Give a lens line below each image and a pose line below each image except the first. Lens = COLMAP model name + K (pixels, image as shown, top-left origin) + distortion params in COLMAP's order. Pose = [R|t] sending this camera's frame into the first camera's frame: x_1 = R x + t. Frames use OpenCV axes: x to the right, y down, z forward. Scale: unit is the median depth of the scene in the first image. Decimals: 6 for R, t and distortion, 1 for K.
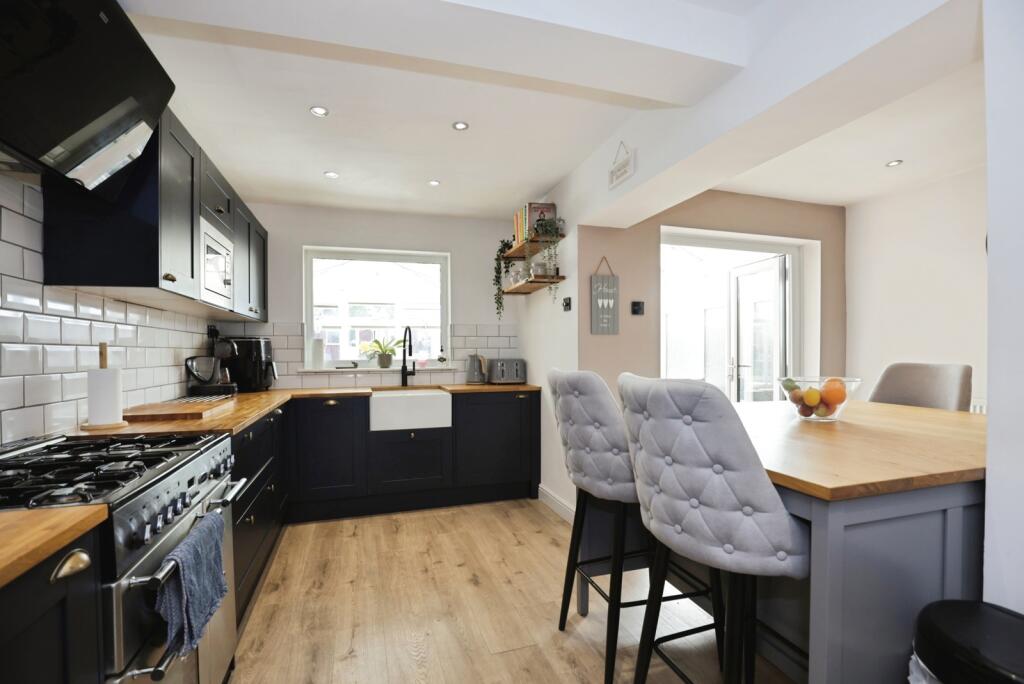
lens RADIAL K [[474.7, 0, 510.1], [0, 474.7, 347.7], [0, 0, 1]] dist [-0.001170, -0.000131]
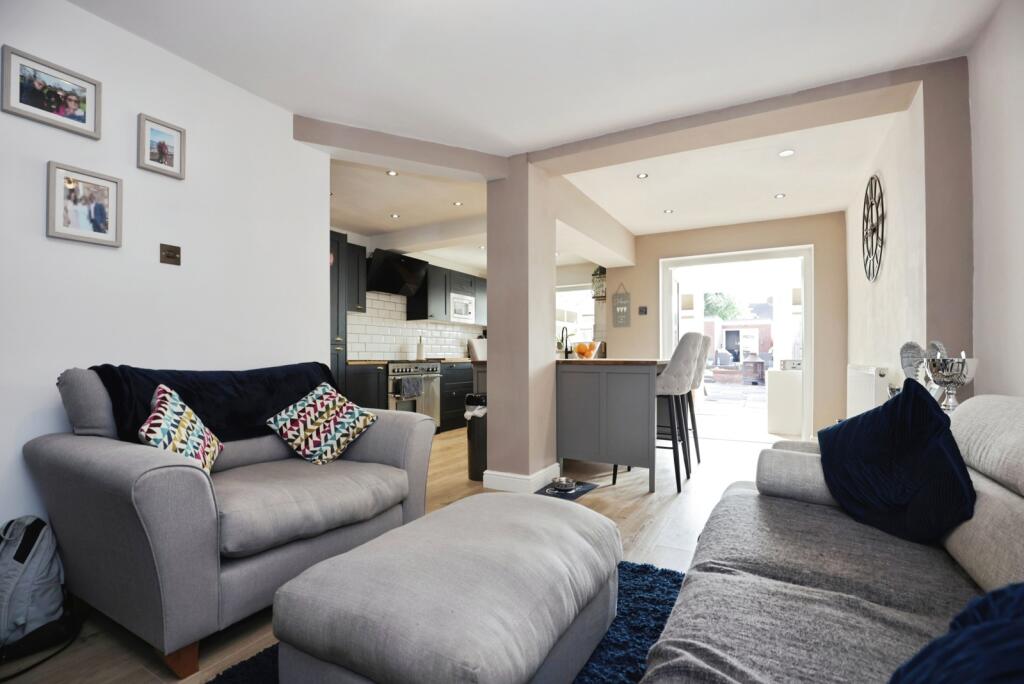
lens RADIAL K [[474.7, 0, 513.8], [0, 474.7, 344.7], [0, 0, 1]] dist [-0.001170, -0.000131]
pose [[0.678204, -0.012148, -0.734774, 1.214246], [0.003503, 0.999905, -0.013298, 0.058781], [0.734866, 0.006444, 0.678182, -0.485070]]
